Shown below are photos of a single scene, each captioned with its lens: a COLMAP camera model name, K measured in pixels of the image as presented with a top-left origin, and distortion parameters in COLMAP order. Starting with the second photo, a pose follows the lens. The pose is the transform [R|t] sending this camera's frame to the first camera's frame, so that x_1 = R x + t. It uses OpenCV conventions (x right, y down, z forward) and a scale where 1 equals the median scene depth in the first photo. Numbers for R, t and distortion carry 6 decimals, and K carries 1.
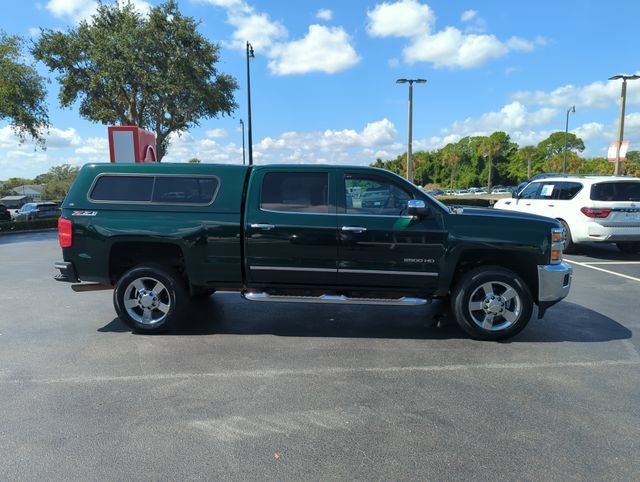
lens RADIAL K [[452.2, 0, 312.8], [0, 452.2, 233.4], [0, 0, 1]] dist [0.044743, -0.036718]
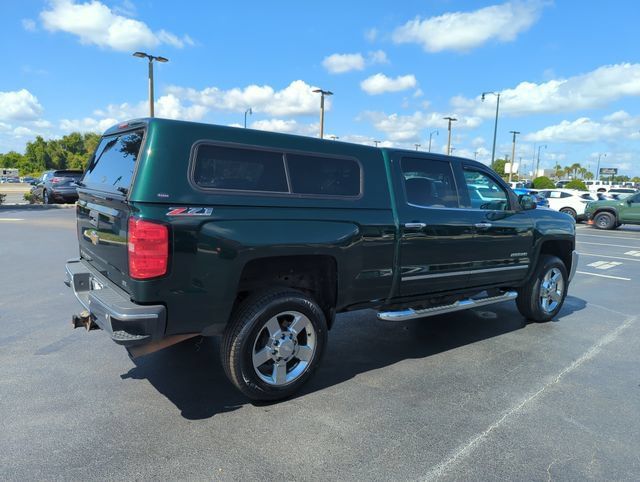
lens RADIAL K [[452.2, 0, 312.8], [0, 452.2, 233.4], [0, 0, 1]] dist [0.044743, -0.036718]
pose [[0.762481, -0.041987, 0.645647, -0.737571], [0.025885, 0.999073, 0.034402, -0.033070], [-0.646493, -0.009518, 0.762860, 0.493309]]
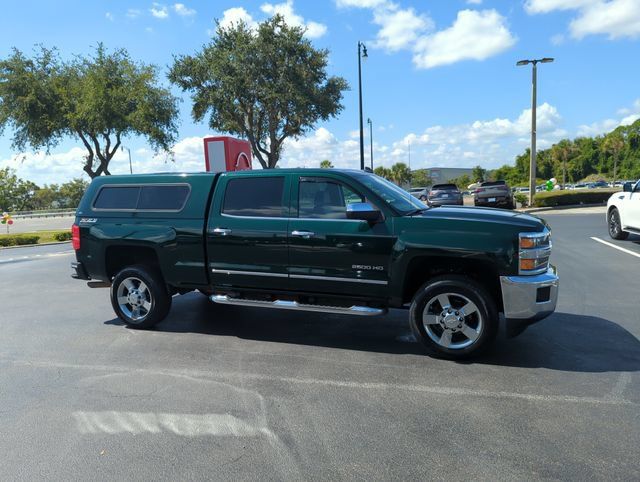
lens RADIAL K [[452.2, 0, 312.8], [0, 452.2, 233.4], [0, 0, 1]] dist [0.044743, -0.036718]
pose [[0.952519, -0.002202, -0.304472, 0.389924], [0.003173, 0.999991, 0.002693, -0.012456], [0.304463, -0.003532, 0.952518, 0.075008]]
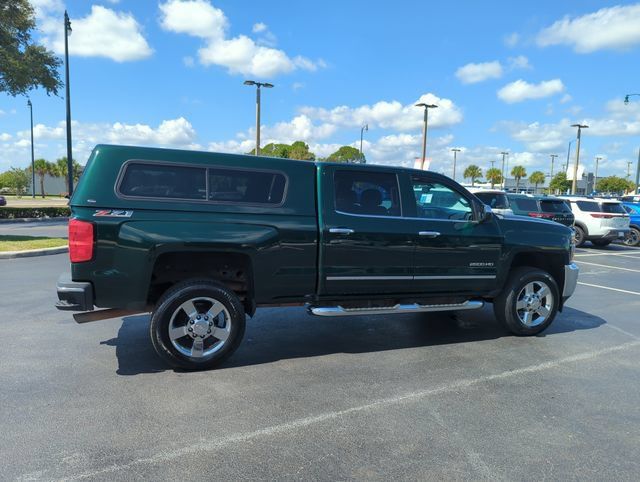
lens RADIAL K [[452.2, 0, 312.8], [0, 452.2, 233.4], [0, 0, 1]] dist [0.044743, -0.036718]
pose [[0.907824, -0.004493, 0.419328, -0.515094], [0.006216, 0.999977, -0.002742, -0.009003], [-0.419306, 0.005096, 0.907831, 0.215759]]
